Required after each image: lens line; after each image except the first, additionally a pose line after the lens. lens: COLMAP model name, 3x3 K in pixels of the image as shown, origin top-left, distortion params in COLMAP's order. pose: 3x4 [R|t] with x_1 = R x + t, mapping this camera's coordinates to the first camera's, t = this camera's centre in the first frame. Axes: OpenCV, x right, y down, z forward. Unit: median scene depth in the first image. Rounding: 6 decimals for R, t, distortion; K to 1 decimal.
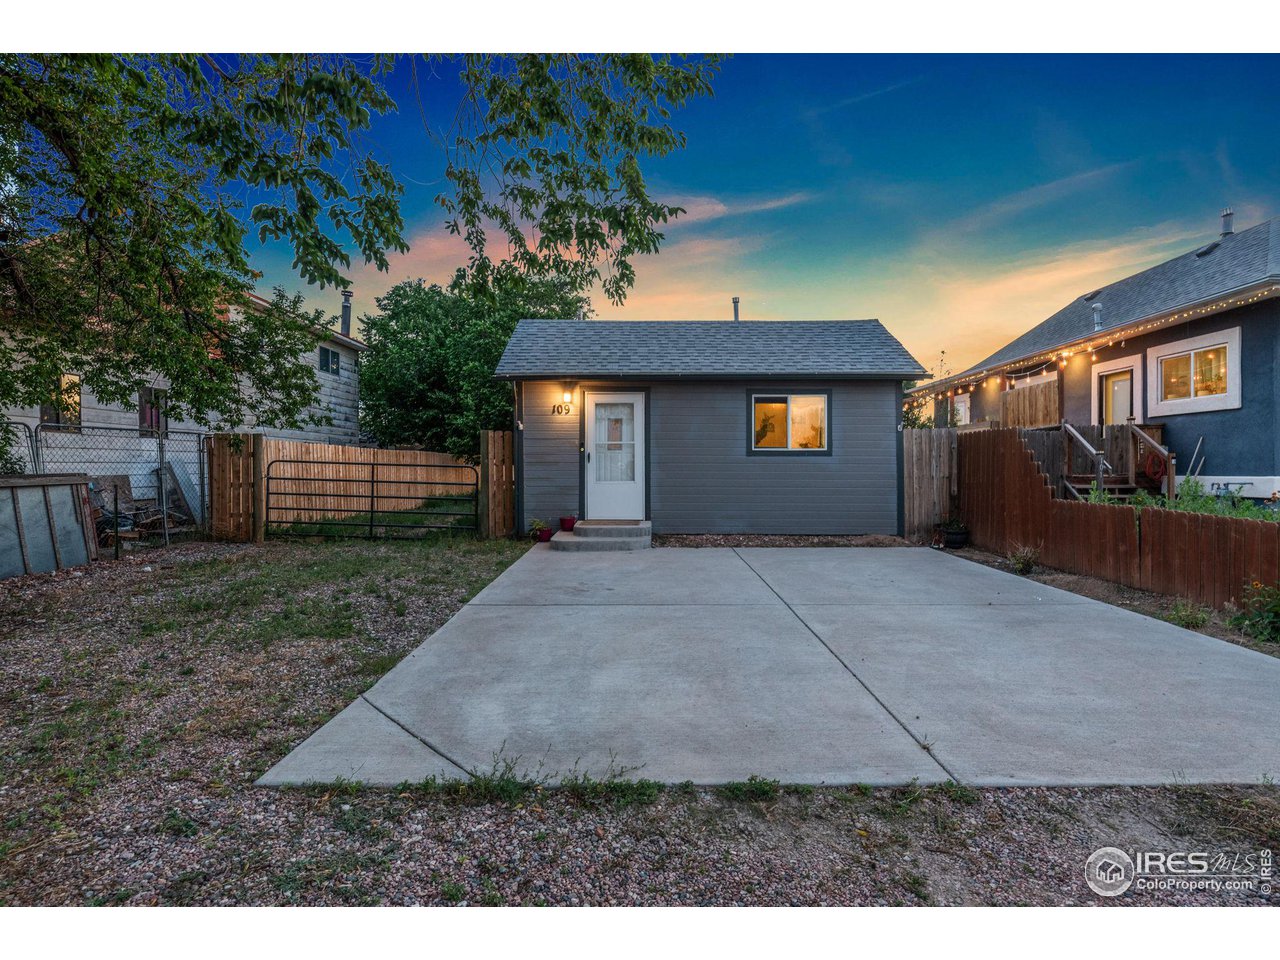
lens RADIAL K [[606.8, 0, 649.0], [0, 606.8, 476.4], [0, 0, 1]] dist [-0.001849, 0.000410]
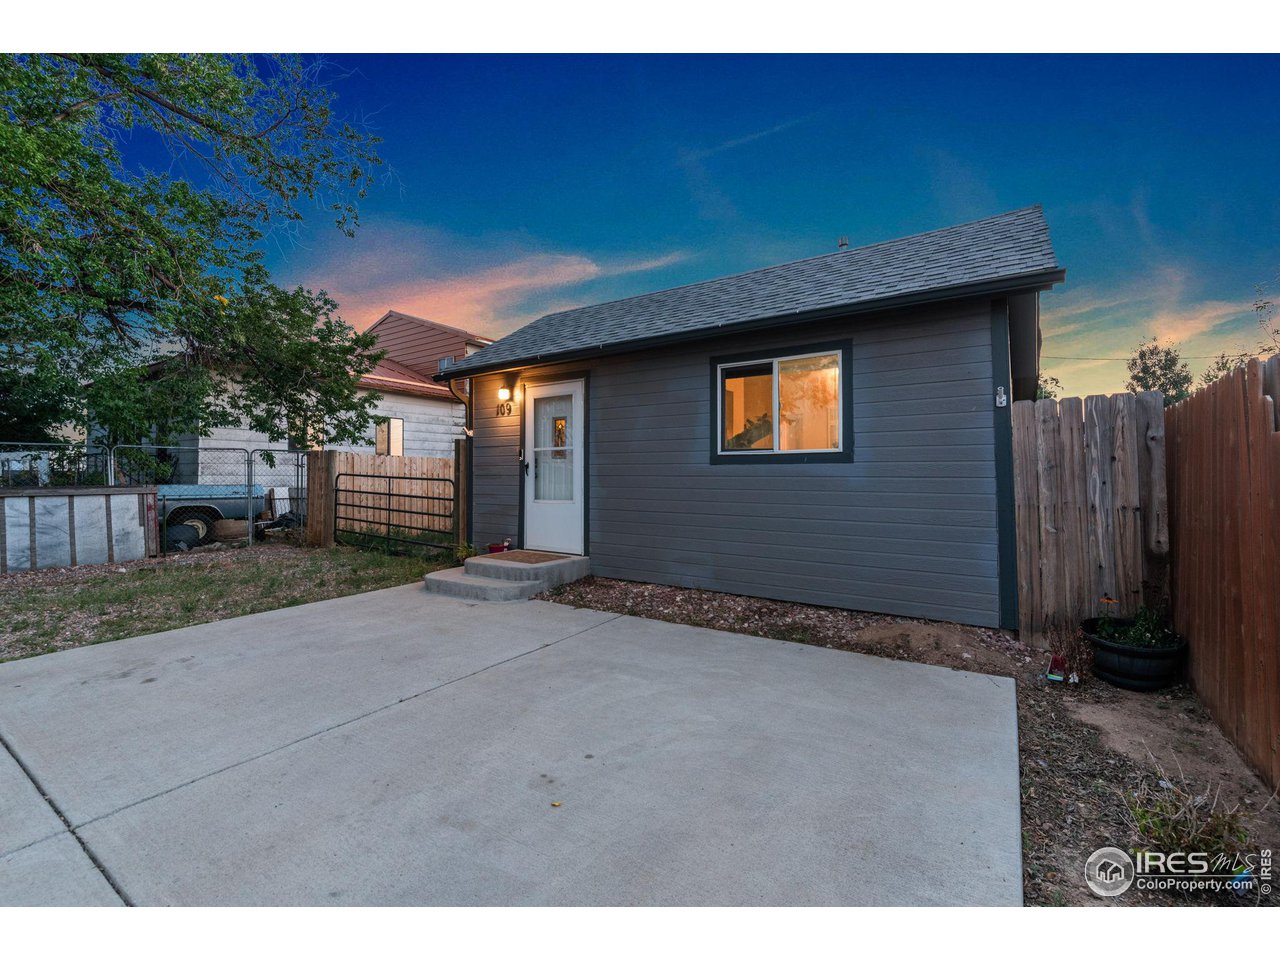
lens RADIAL K [[558.0, 0, 645.0], [0, 558.0, 473.8], [0, 0, 1]] dist [0.002233, -0.000889]
pose [[0.836541, -0.003336, -0.547894, 0.416623], [-0.010493, 0.999701, -0.022107, -0.010546], [0.547804, 0.024243, 0.836255, 0.486457]]
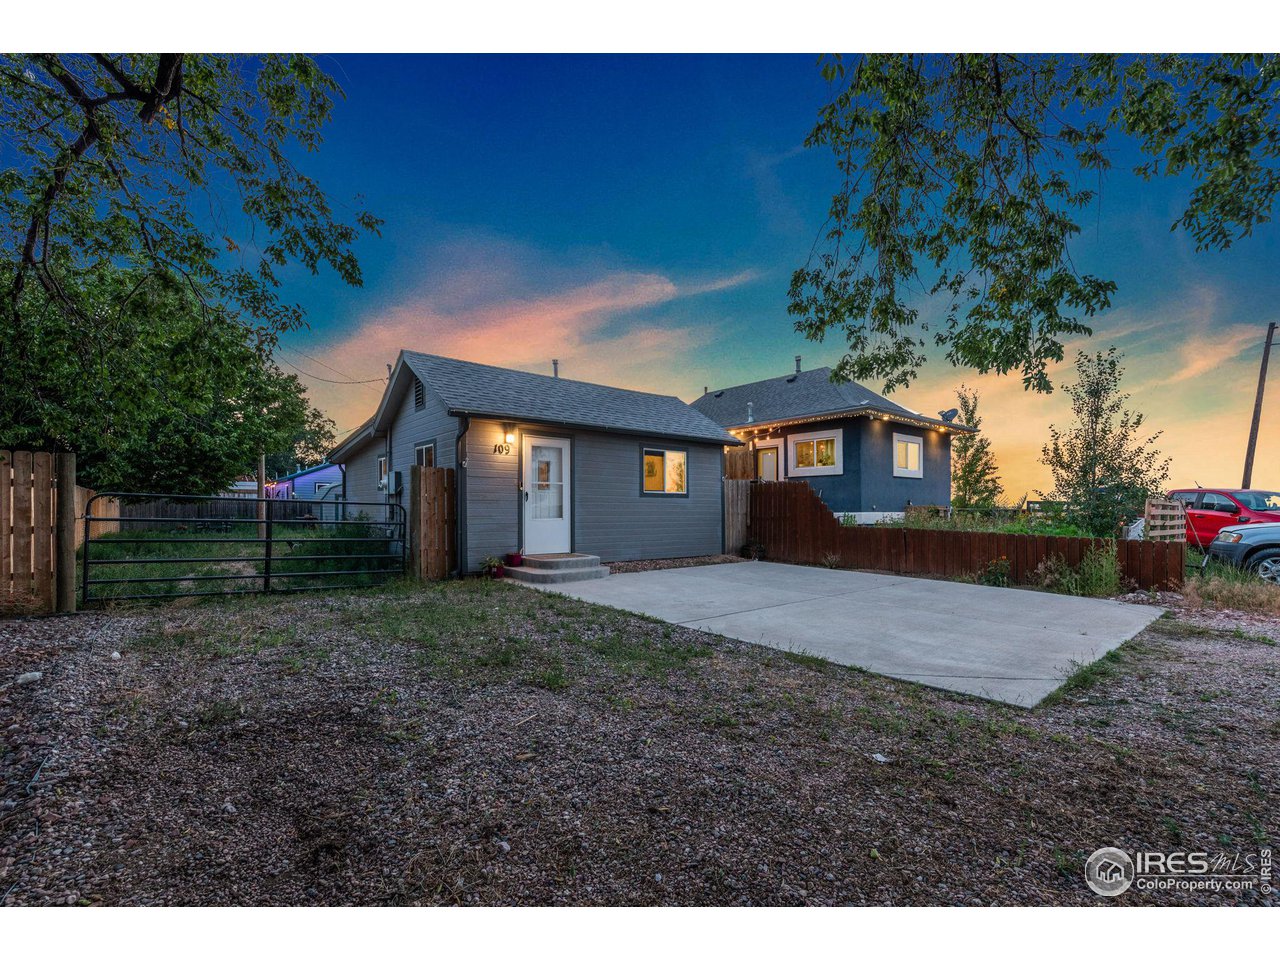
lens RADIAL K [[558.0, 0, 632.5], [0, 558.0, 509.4], [0, 0, 1]] dist [0.002233, -0.000889]
pose [[0.769620, 0.000673, 0.638501, -0.579684], [0.007452, 0.999922, -0.010036, 0.003222], [-0.638458, 0.012482, 0.769555, 0.130088]]
